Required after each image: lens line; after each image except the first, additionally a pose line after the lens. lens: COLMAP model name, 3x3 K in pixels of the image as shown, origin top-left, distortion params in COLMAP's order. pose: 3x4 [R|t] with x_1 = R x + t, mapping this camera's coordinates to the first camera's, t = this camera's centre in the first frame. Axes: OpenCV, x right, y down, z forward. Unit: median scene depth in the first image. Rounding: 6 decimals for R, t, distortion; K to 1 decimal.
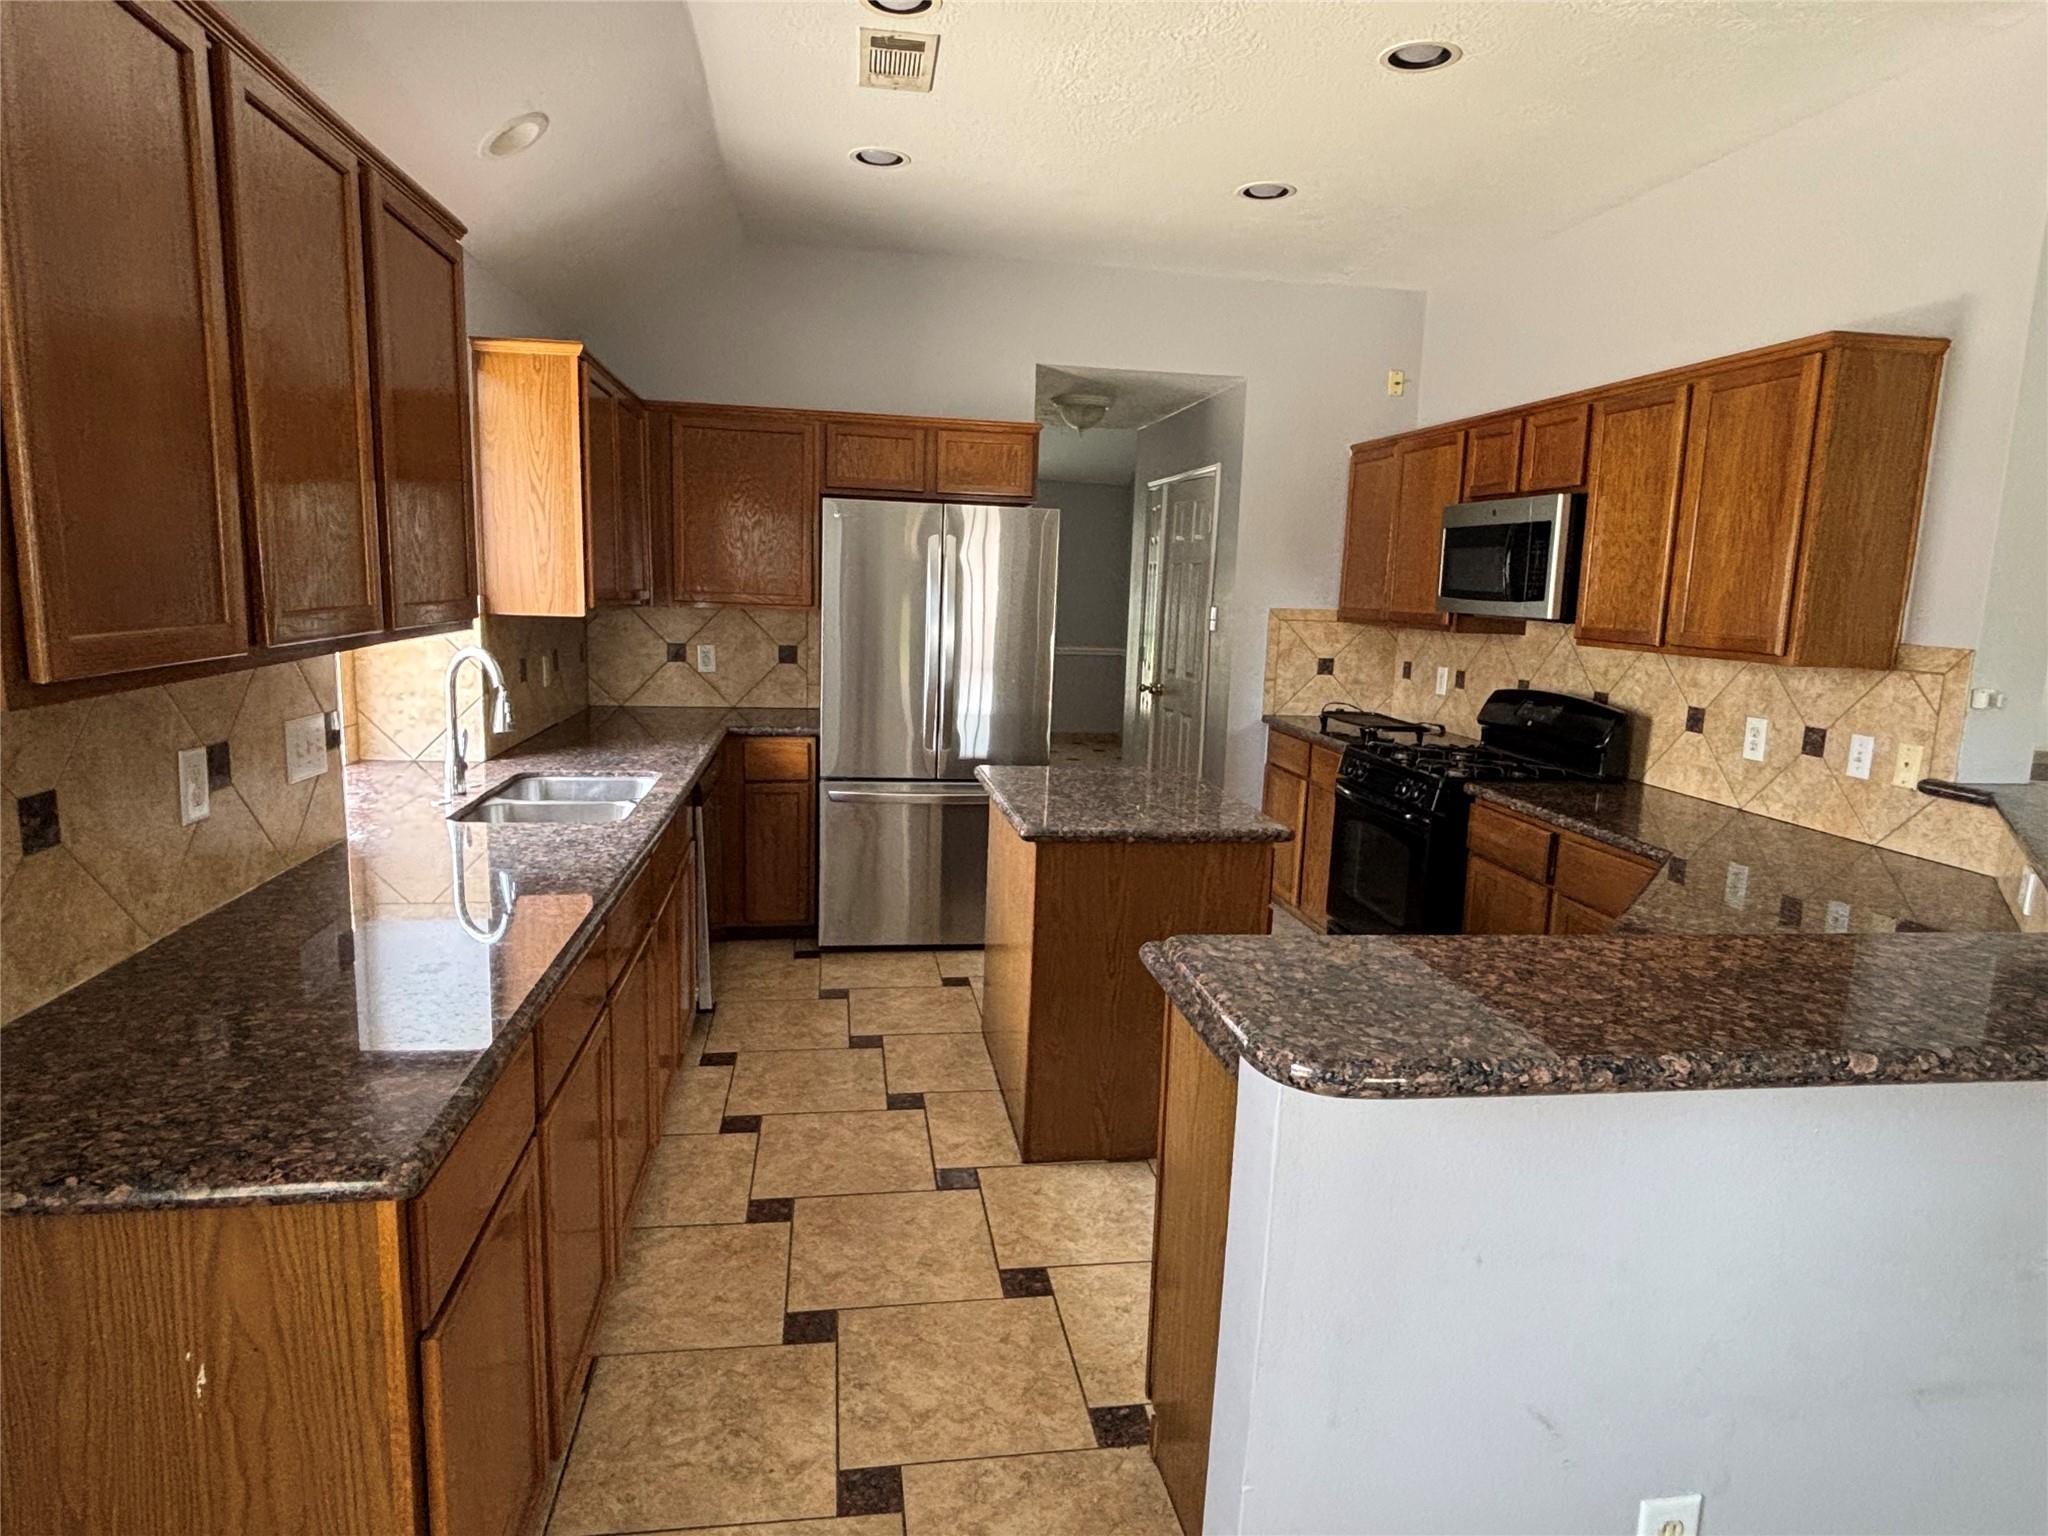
lens RADIAL K [[1196.8, 0, 1024.0], [0, 1196.8, 768.0], [0, 0, 1]] dist [0.003625, 0.000897]
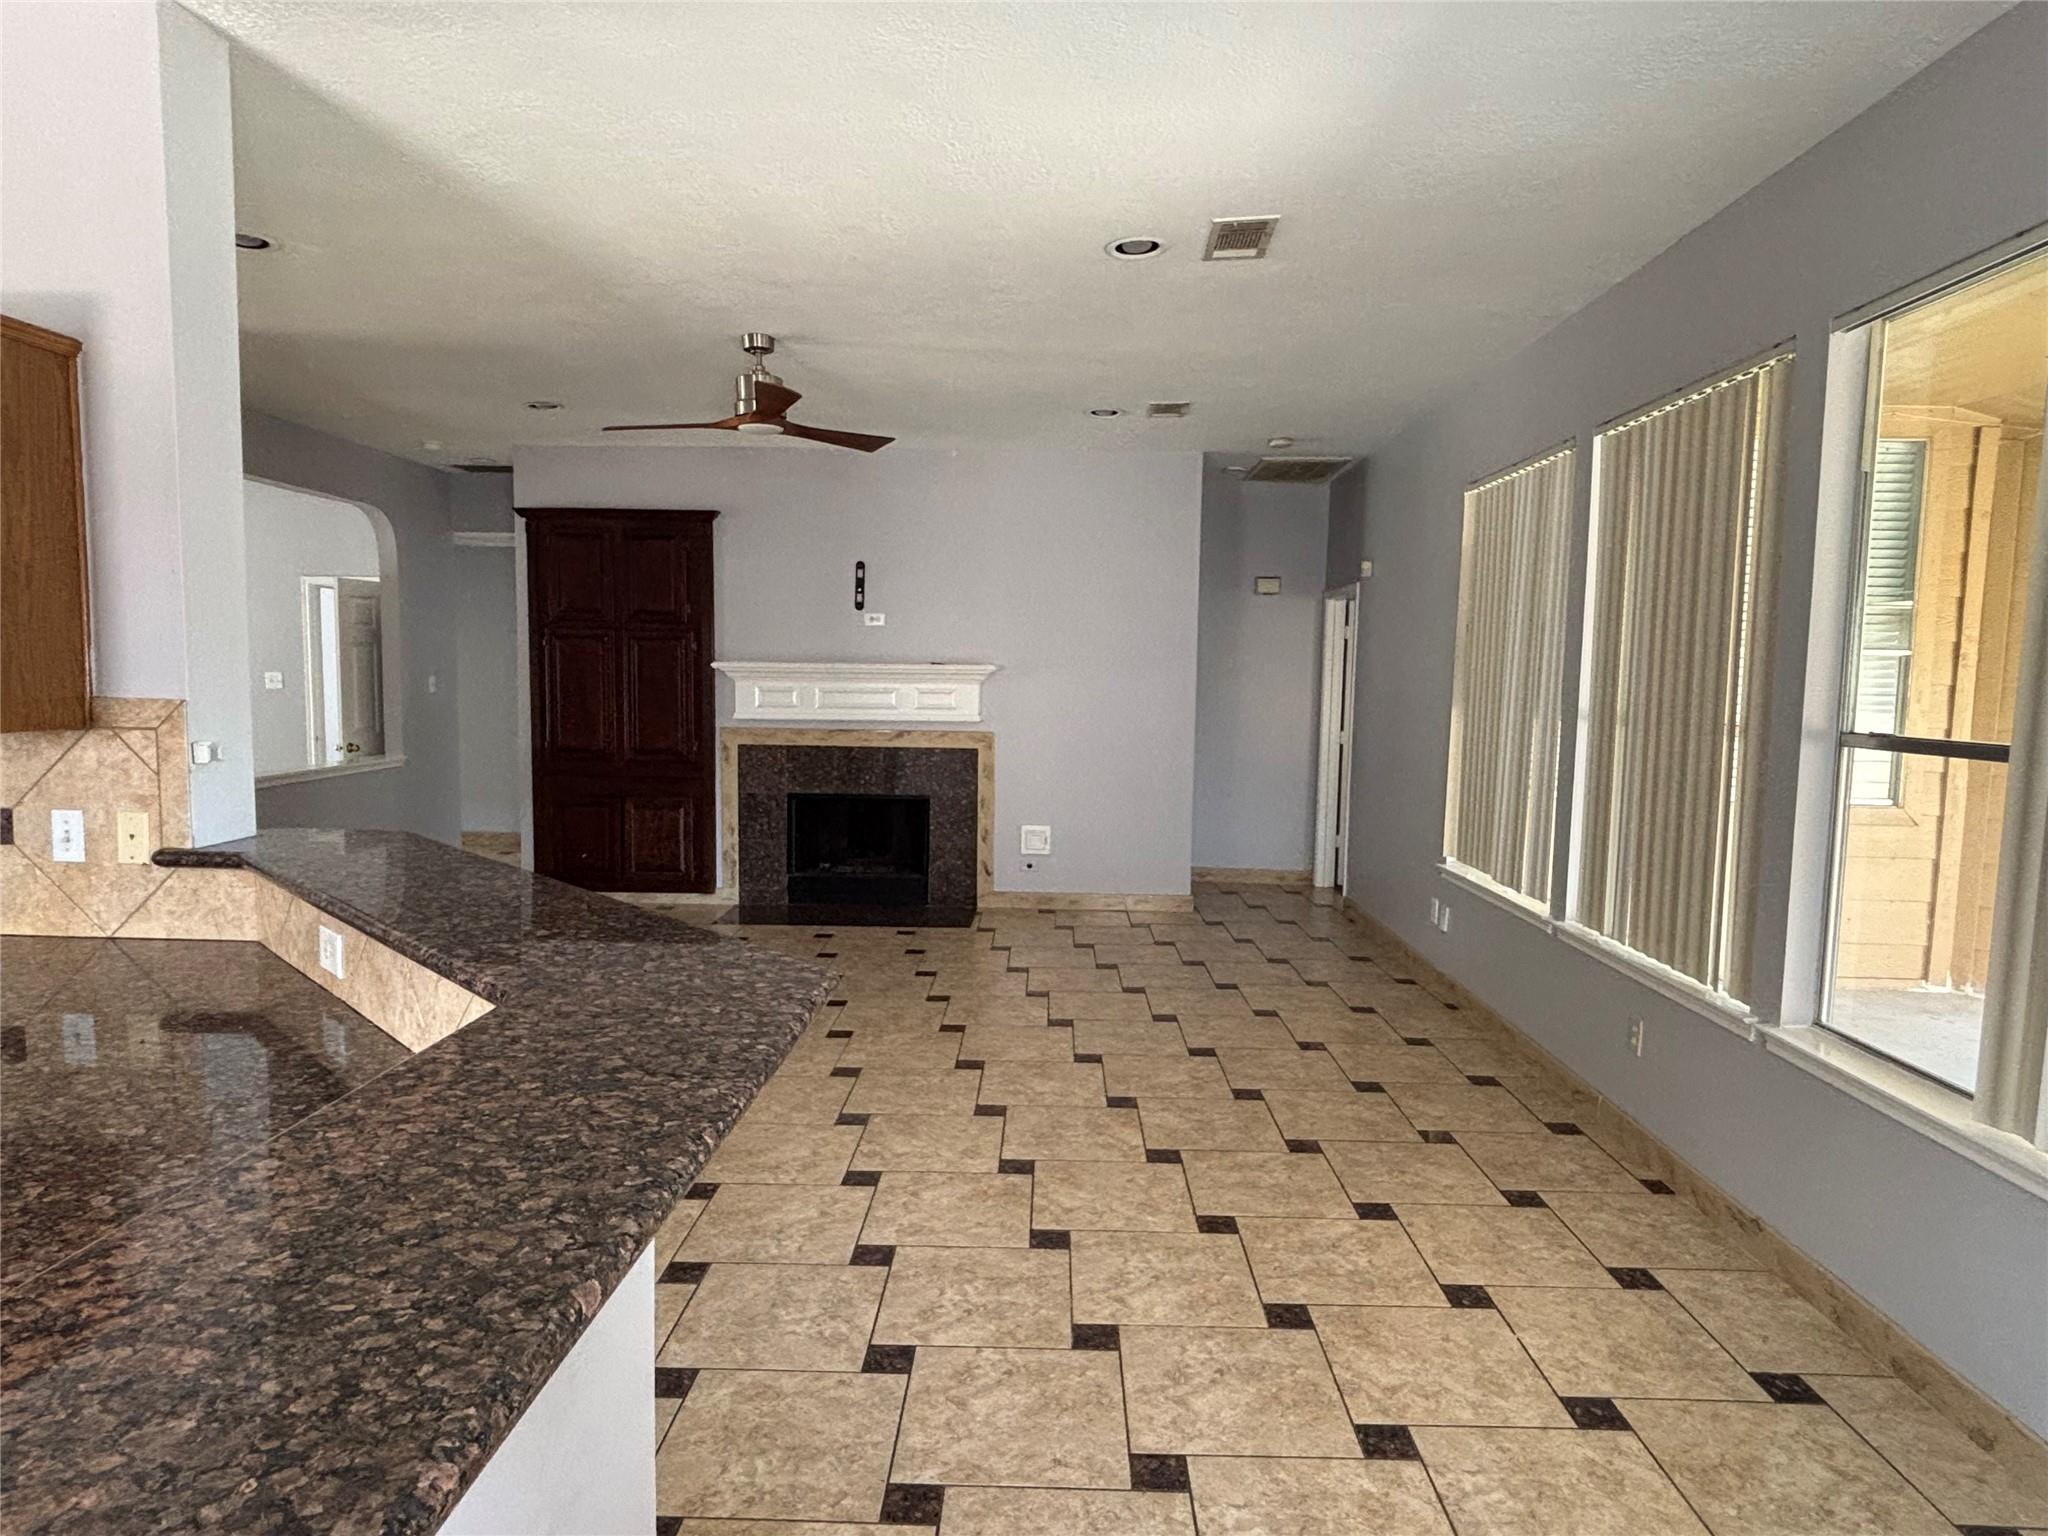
lens RADIAL K [[1202.0, 0, 1024.0], [0, 1202.0, 768.0], [0, 0, 1]] dist [0.001845, 0.003902]
pose [[0.189034, -0.120216, 0.974584, 0.025802], [0.145857, 0.984906, 0.093198, -0.039801], [-0.971078, 0.124532, 0.203715, 0.208766]]
